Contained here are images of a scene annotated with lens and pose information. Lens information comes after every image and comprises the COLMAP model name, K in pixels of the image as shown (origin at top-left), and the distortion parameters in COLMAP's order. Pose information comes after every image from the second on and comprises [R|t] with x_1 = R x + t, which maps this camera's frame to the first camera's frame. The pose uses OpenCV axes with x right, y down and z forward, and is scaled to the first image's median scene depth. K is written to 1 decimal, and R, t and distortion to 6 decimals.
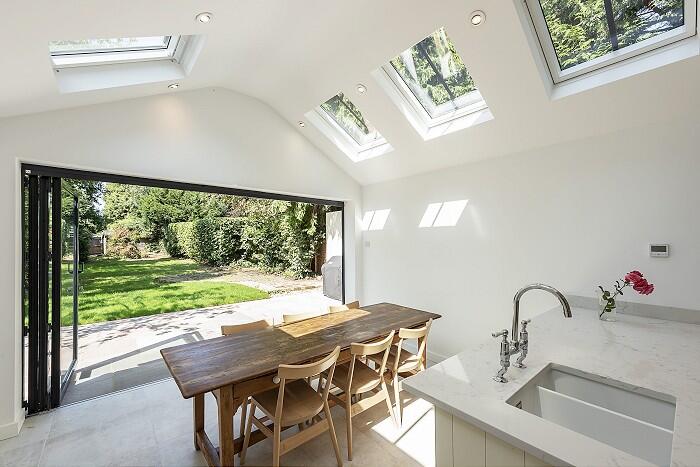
lens RADIAL K [[283.4, 0, 350.7], [0, 283.4, 237.4], [0, 0, 1]] dist [0.001574, -0.000042]
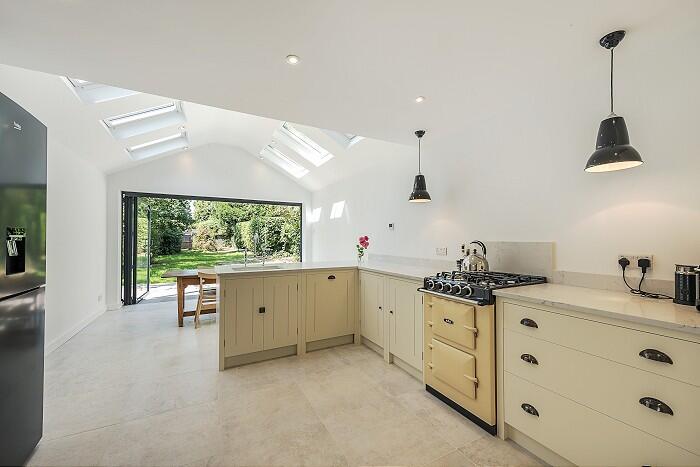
lens RADIAL K [[274.2, 0, 350.0], [0, 274.2, 233.5], [0, 0, 1]] dist [0.000010, -0.000118]
pose [[0.977761, -0.004975, -0.209666, 0.171316], [0.003259, 0.999958, -0.008530, 0.015371], [0.209699, 0.007657, 0.977736, -0.119023]]
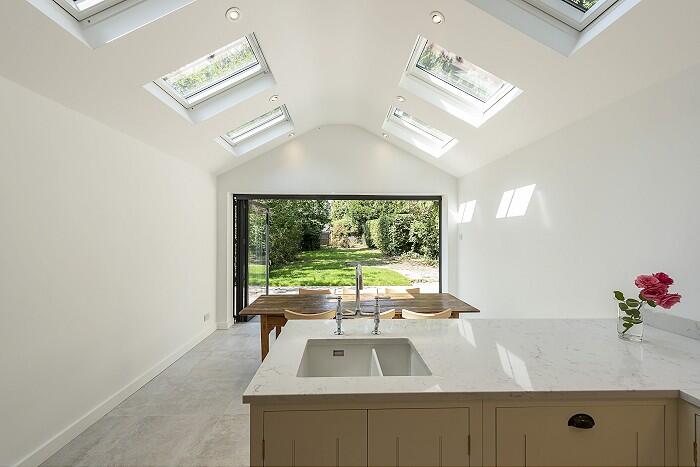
lens RADIAL K [[274.2, 0, 350.0], [0, 274.2, 233.5], [0, 0, 1]] dist [0.000010, -0.000118]
pose [[0.783473, -0.002668, -0.621420, 0.108754], [0.006752, 0.999968, 0.004219, 0.001801], [0.621389, -0.007502, 0.783466, 0.001278]]
